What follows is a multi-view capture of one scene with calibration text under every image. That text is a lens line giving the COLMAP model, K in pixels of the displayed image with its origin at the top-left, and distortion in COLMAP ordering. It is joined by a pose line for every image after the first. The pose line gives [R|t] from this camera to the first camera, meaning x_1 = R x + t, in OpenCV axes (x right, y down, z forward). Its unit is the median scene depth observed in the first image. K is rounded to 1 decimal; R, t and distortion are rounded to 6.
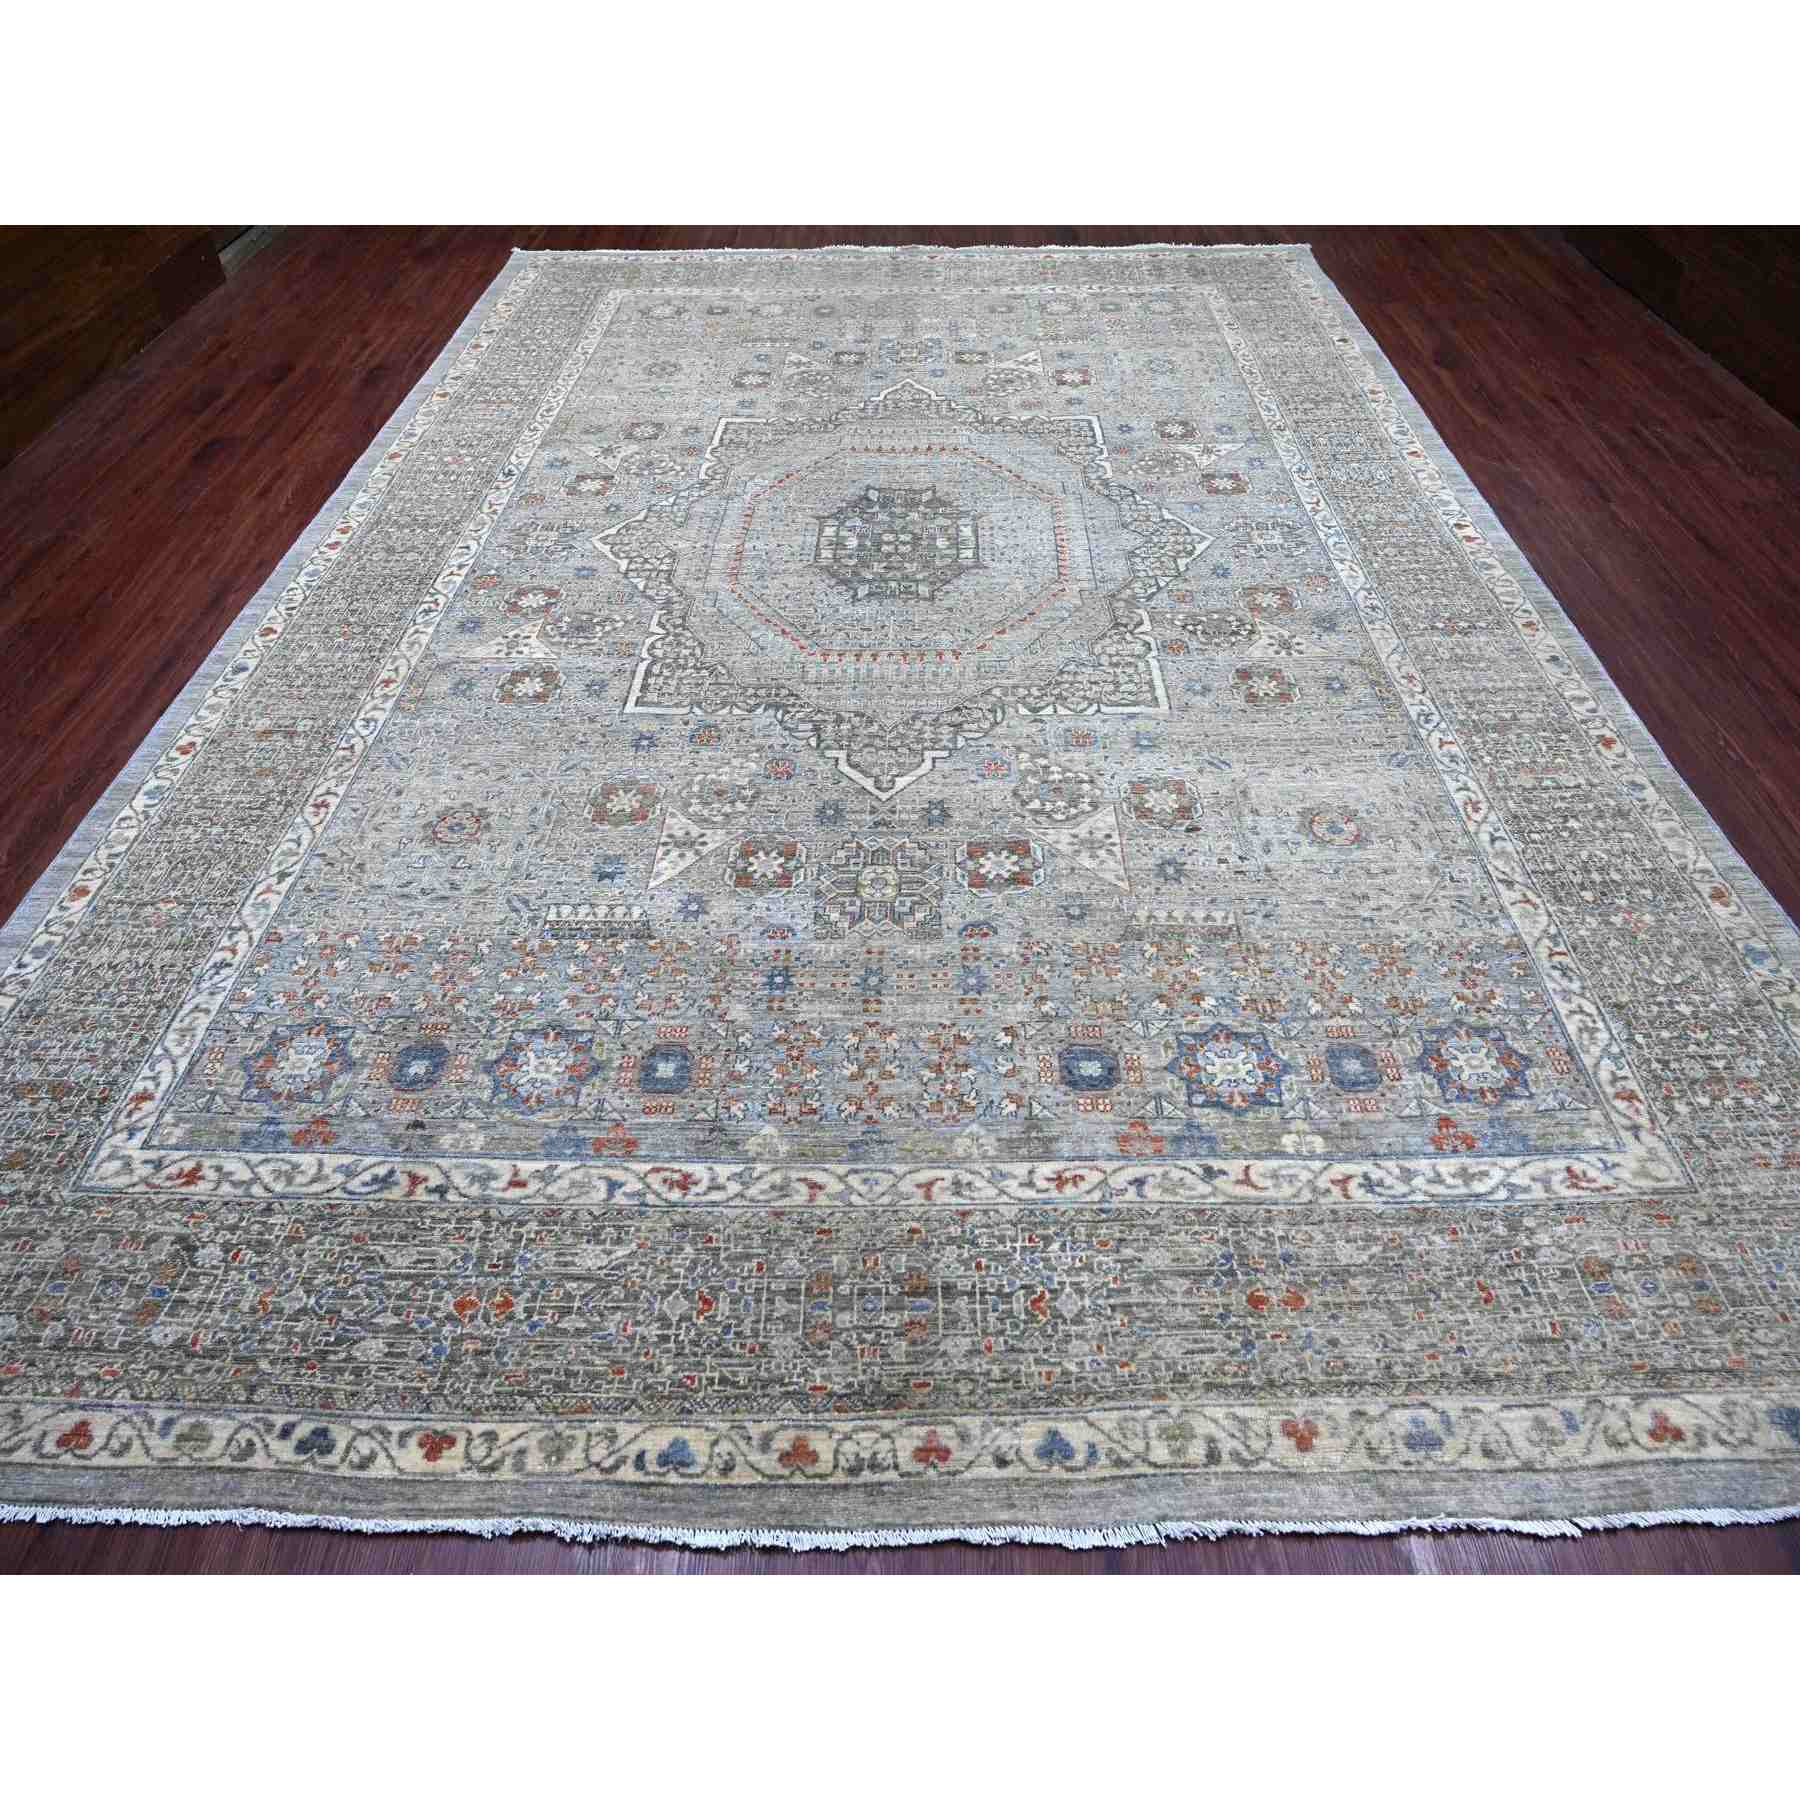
lens RADIAL K [[1069.7, 0, 900.0], [0, 1069.7, 900.0], [0, 0, 1]] dist [-0.009479, 0.002208]
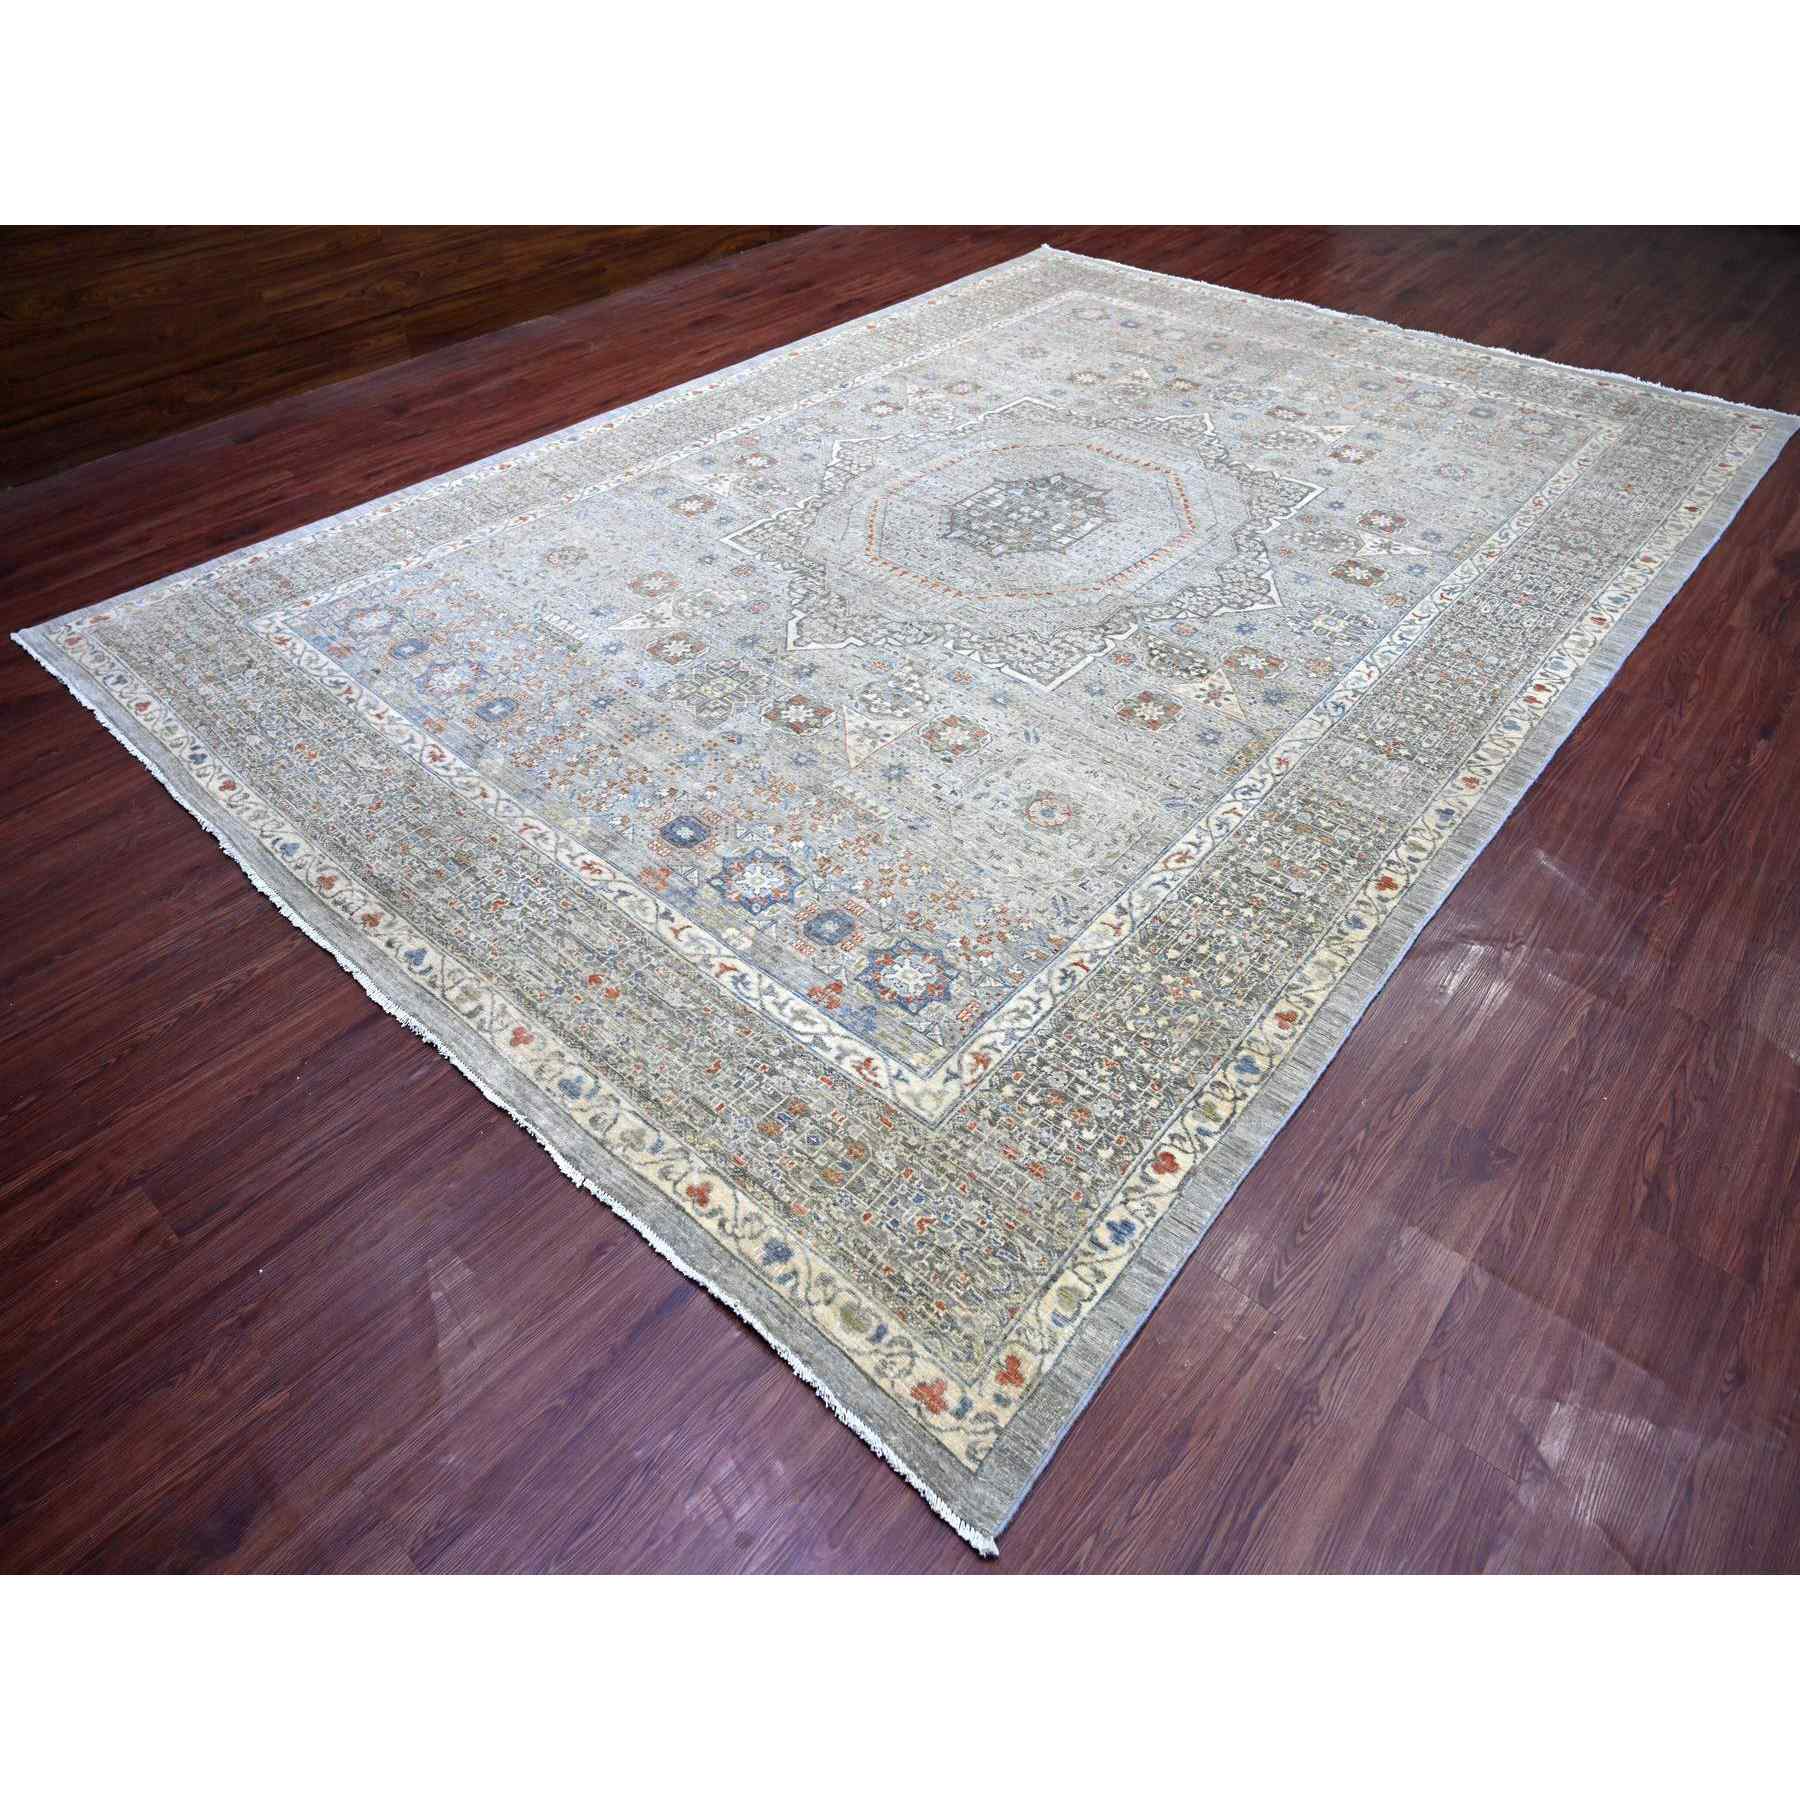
lens RADIAL K [[1069.7, 0, 900.0], [0, 1069.7, 900.0], [0, 0, 1]] dist [-0.009479, 0.002208]
pose [[0.758123, 0.468750, -0.453347, 0.847087], [-0.482950, 0.870729, 0.092685, -0.016932], [0.438188, 0.148678, 0.886502, -0.032402]]
